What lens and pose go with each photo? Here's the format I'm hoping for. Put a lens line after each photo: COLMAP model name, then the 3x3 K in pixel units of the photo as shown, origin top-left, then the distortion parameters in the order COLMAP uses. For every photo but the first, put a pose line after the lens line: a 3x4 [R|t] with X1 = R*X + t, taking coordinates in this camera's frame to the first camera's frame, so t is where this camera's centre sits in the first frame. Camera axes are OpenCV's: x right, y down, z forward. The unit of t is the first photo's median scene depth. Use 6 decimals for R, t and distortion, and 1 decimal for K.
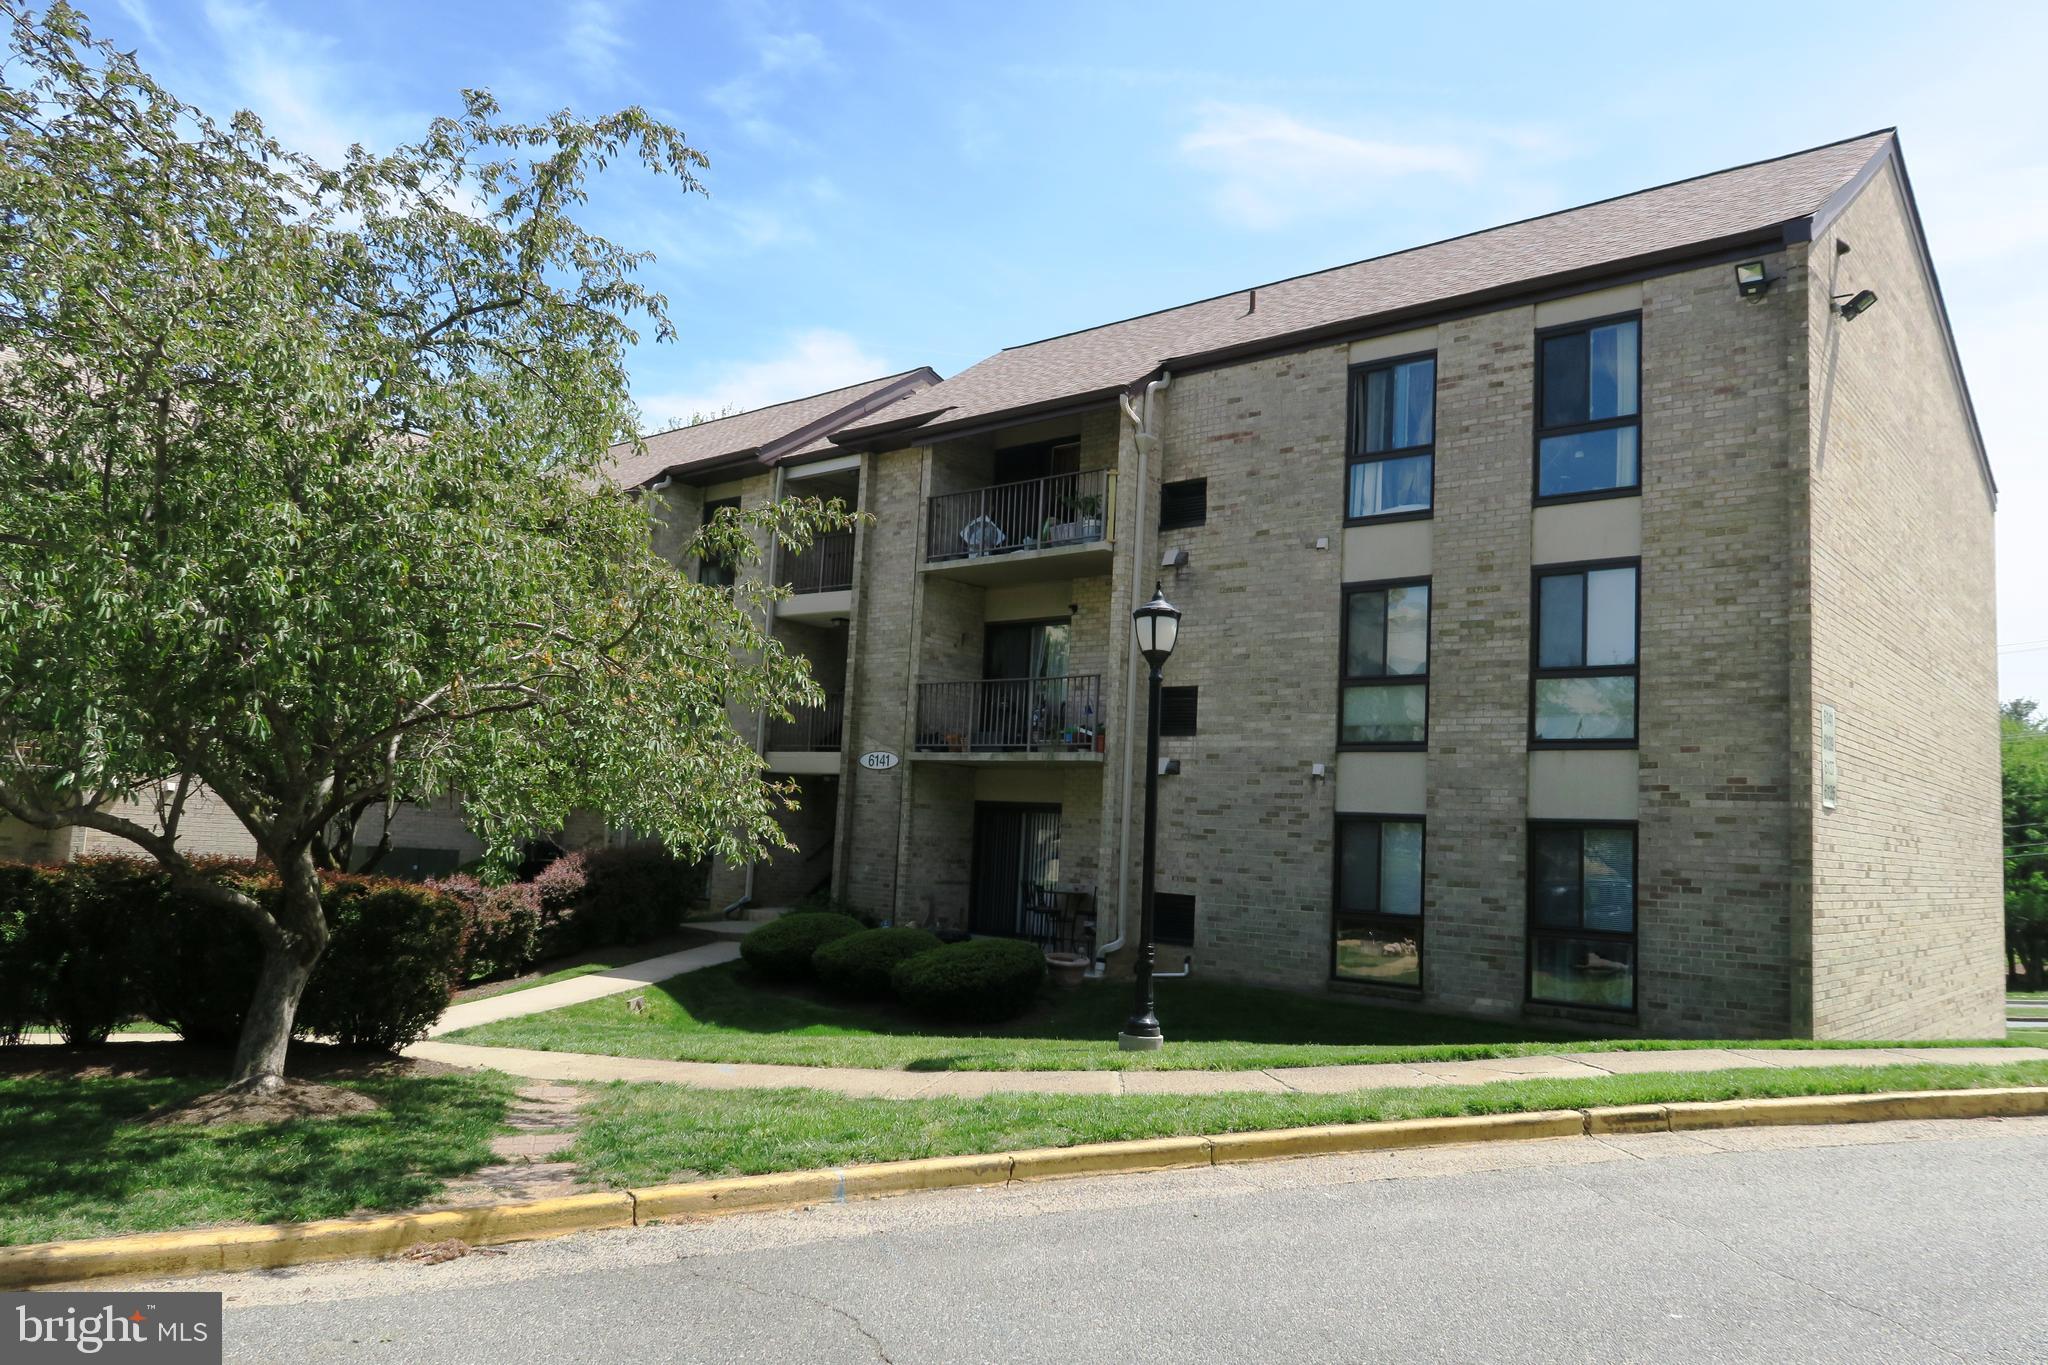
lens RADIAL K [[1421.1, 0, 1017.9], [0, 1421.1, 688.6], [0, 0, 1]] dist [-0.023538, 0.010172]
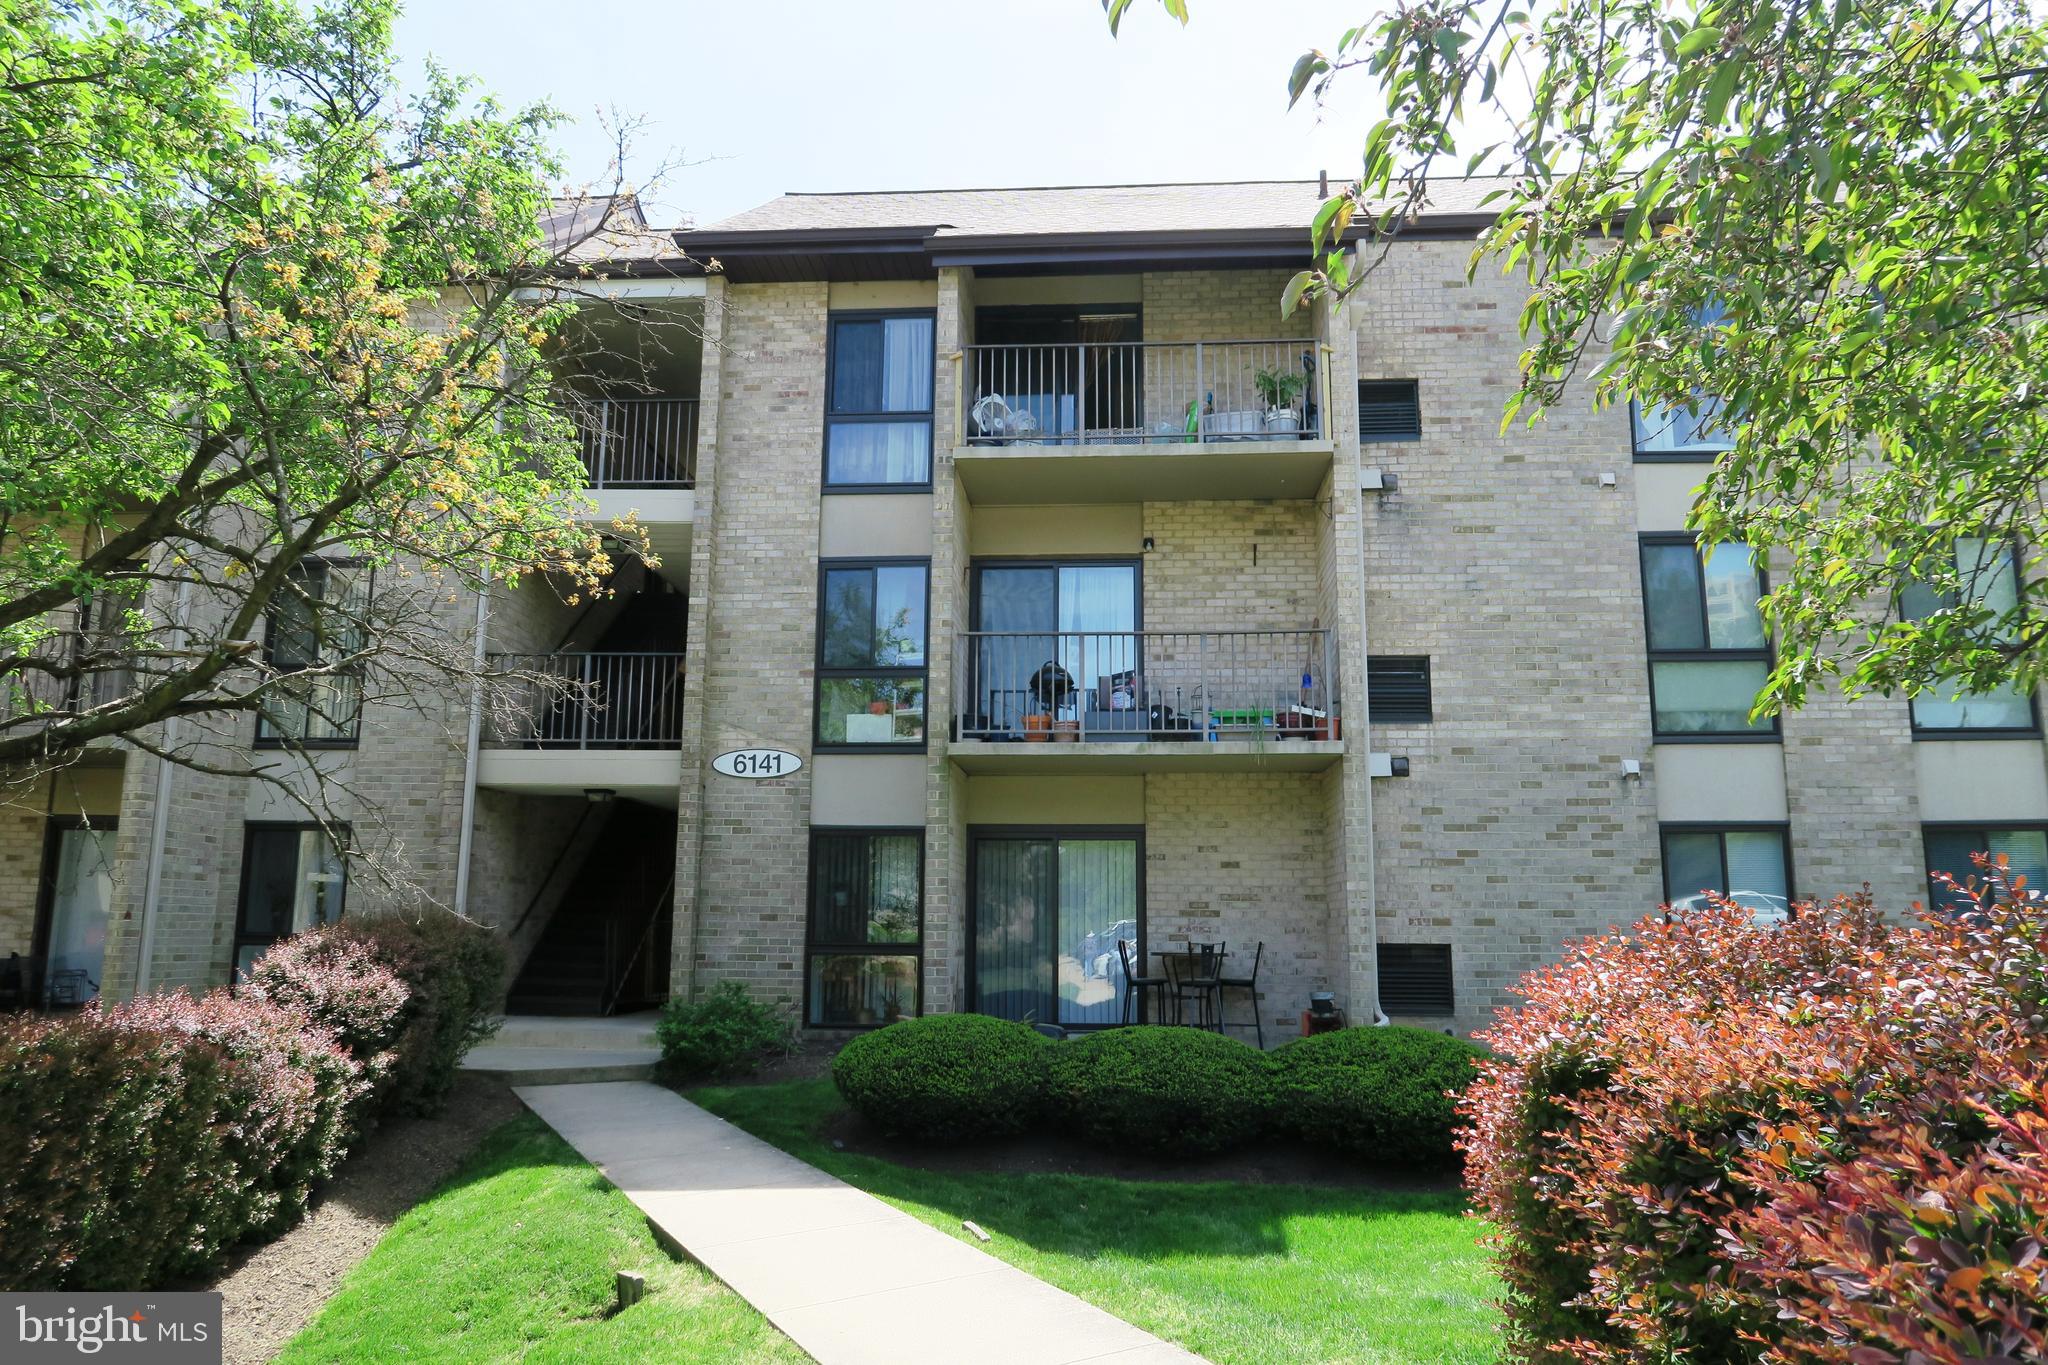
lens RADIAL K [[1421.1, 0, 1027.0], [0, 1421.1, 680.4], [0, 0, 1]] dist [-0.023538, 0.010172]
pose [[0.794749, 0.058506, 0.604111, -0.486496], [-0.026852, 0.997758, -0.061303, 0.062544], [-0.606343, 0.032498, 0.794539, 0.556403]]
